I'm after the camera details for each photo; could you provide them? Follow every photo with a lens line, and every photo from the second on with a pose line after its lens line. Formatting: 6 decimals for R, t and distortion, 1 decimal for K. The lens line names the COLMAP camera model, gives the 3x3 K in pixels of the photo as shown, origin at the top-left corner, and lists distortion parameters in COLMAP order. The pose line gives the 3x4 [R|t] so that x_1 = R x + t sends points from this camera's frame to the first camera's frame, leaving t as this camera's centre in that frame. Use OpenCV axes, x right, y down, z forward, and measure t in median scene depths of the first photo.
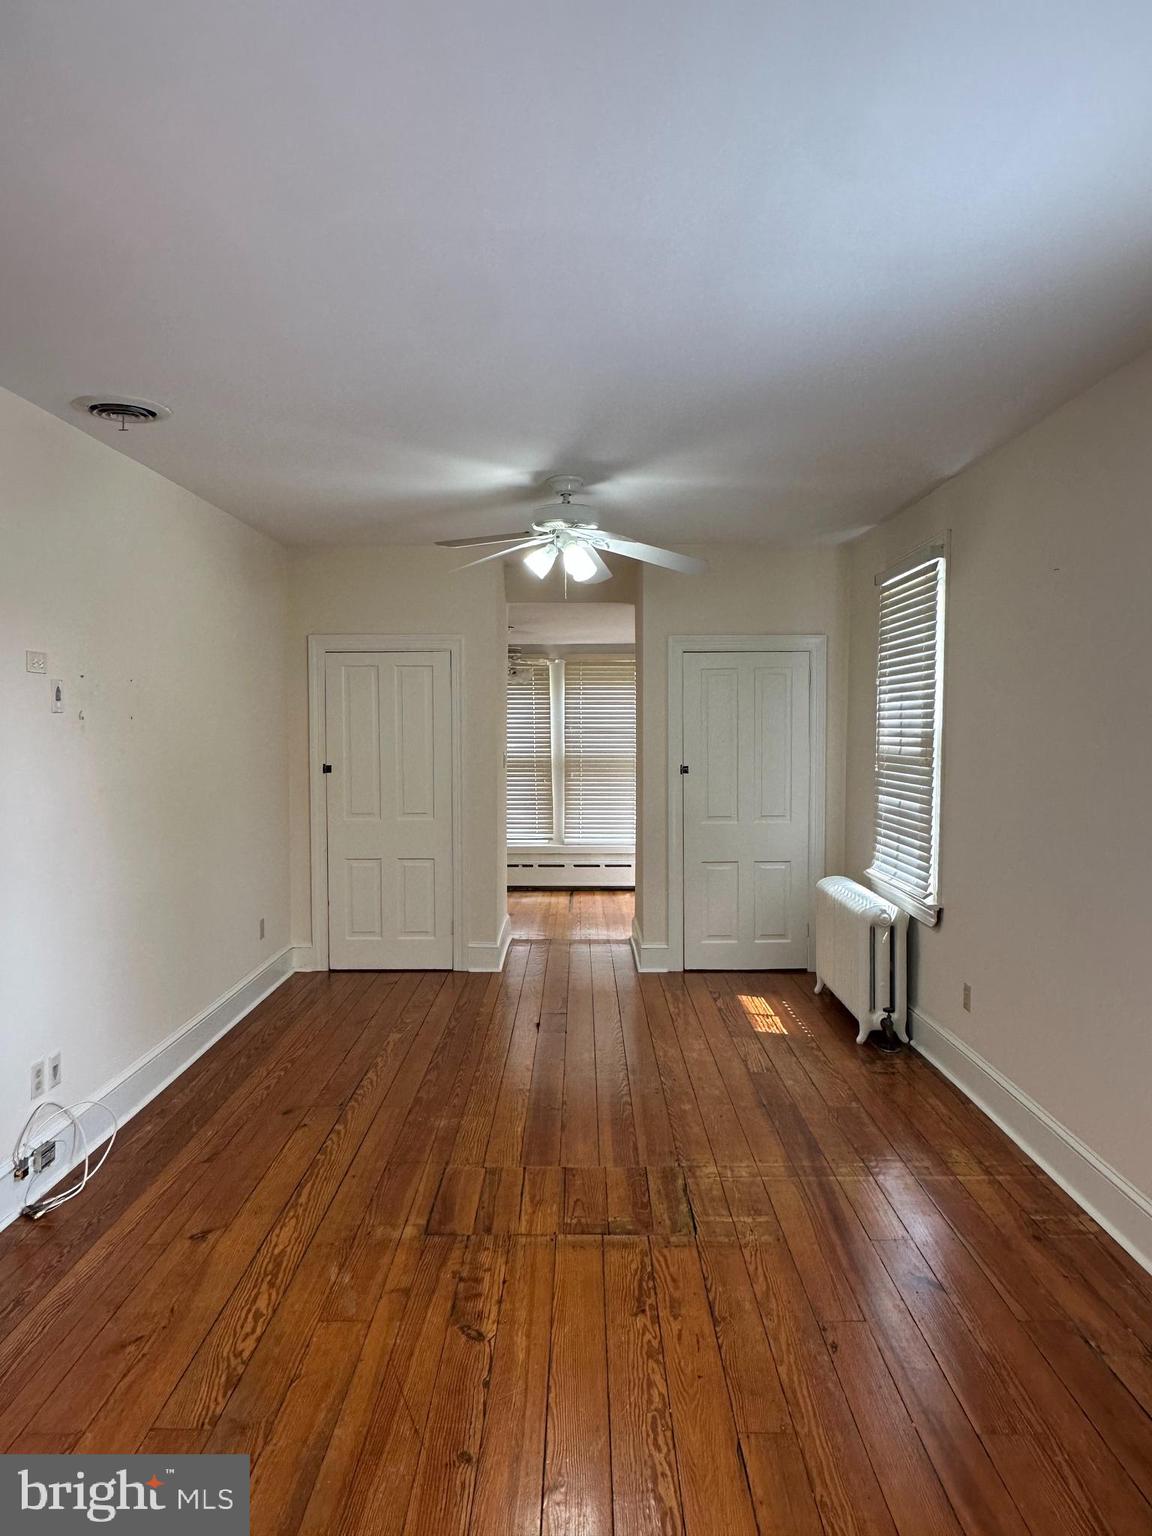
lens RADIAL K [[983.5, 0, 577.0], [0, 983.5, 767.3], [0, 0, 1]] dist [0.002233, 0.000649]
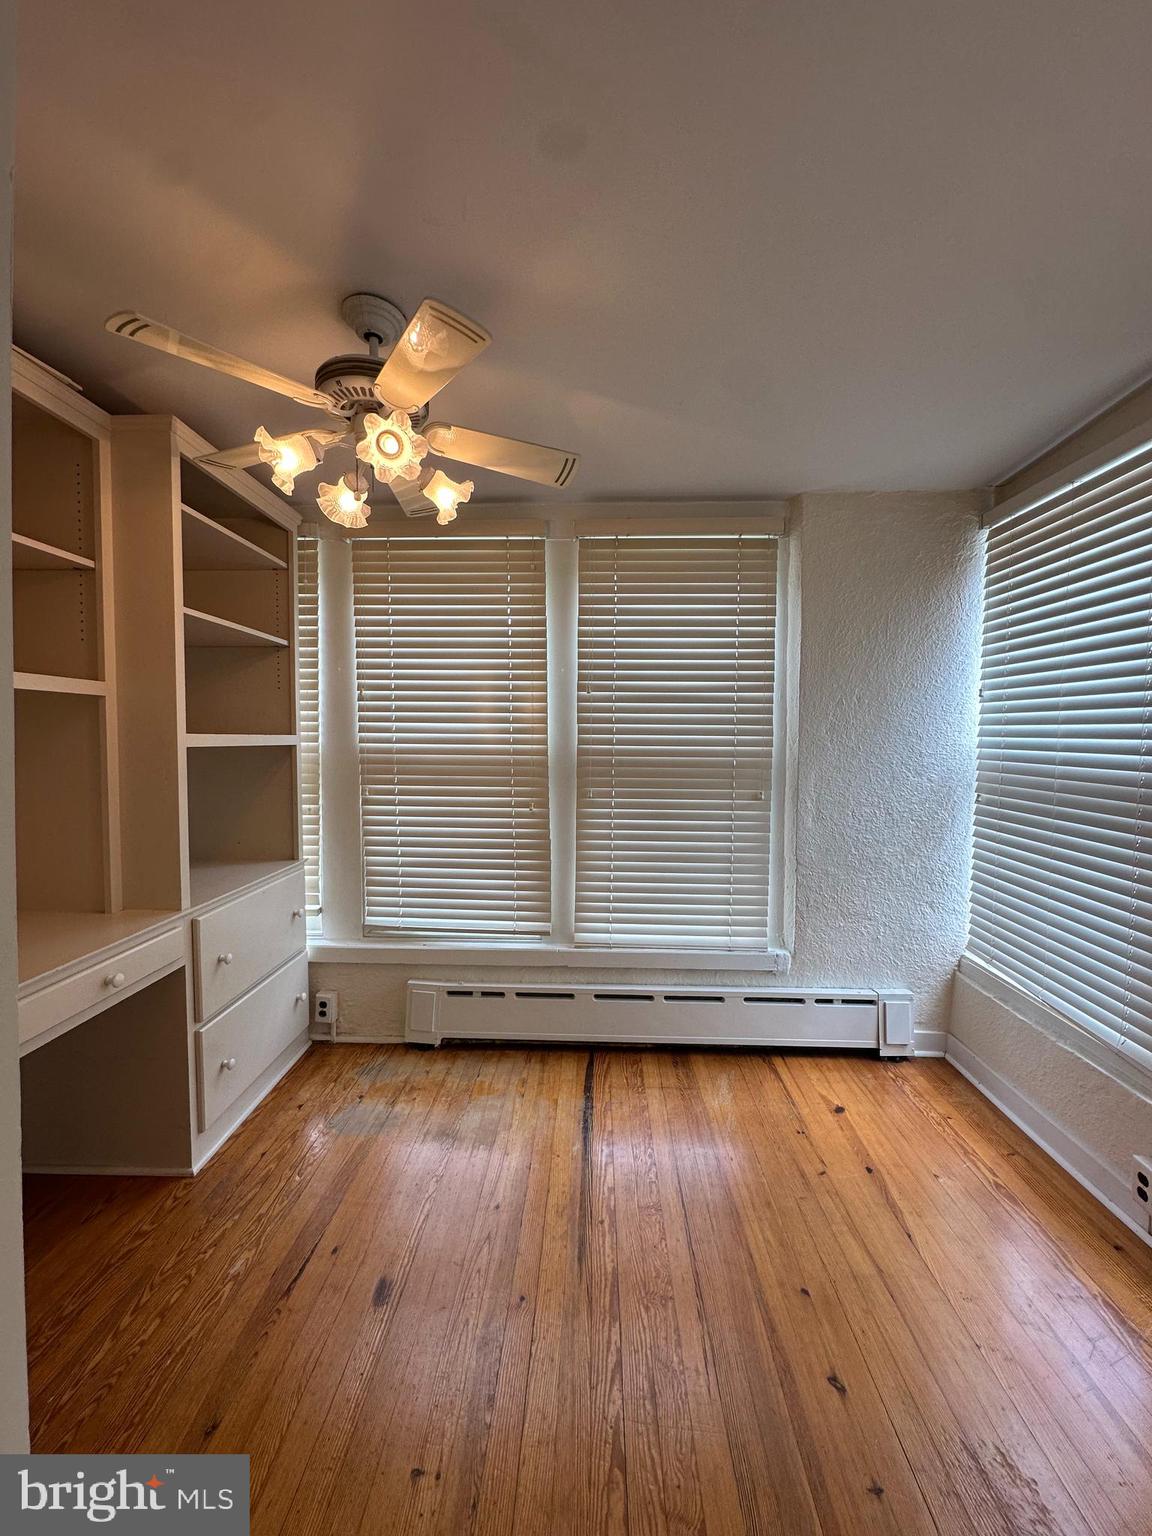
lens RADIAL K [[612.9, 0, 570.8], [0, 612.9, 767.2], [0, 0, 1]] dist [-0.009548, 0.000854]
pose [[0.999903, 0.009801, -0.009853, -0.007719], [-0.009874, 0.999924, -0.007372, -0.001293], [0.009780, 0.007469, 0.999924, 0.433846]]
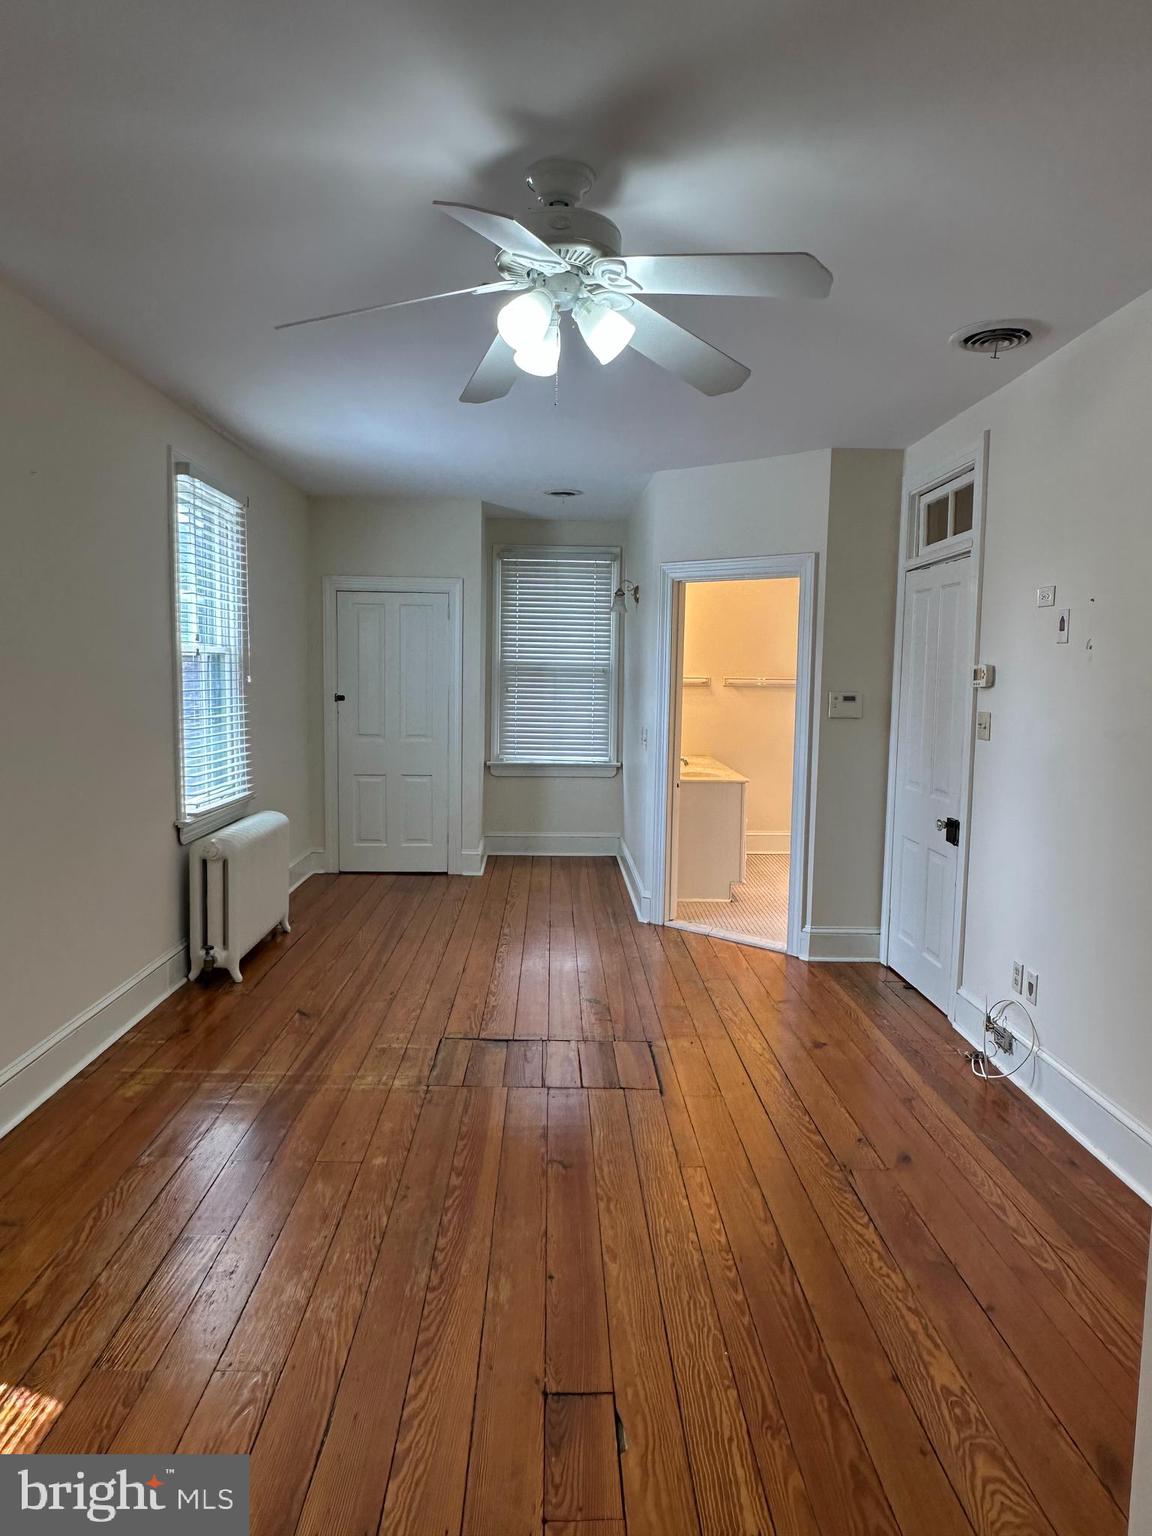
lens RADIAL K [[983.5, 0, 579.2], [0, 983.5, 766.0], [0, 0, 1]] dist [0.002233, 0.000649]
pose [[-0.999351, -0.013406, -0.033429, -0.013698], [-0.018057, 0.989563, 0.142968, -0.076133], [0.031163, 0.143479, -0.989163, 2.283558]]
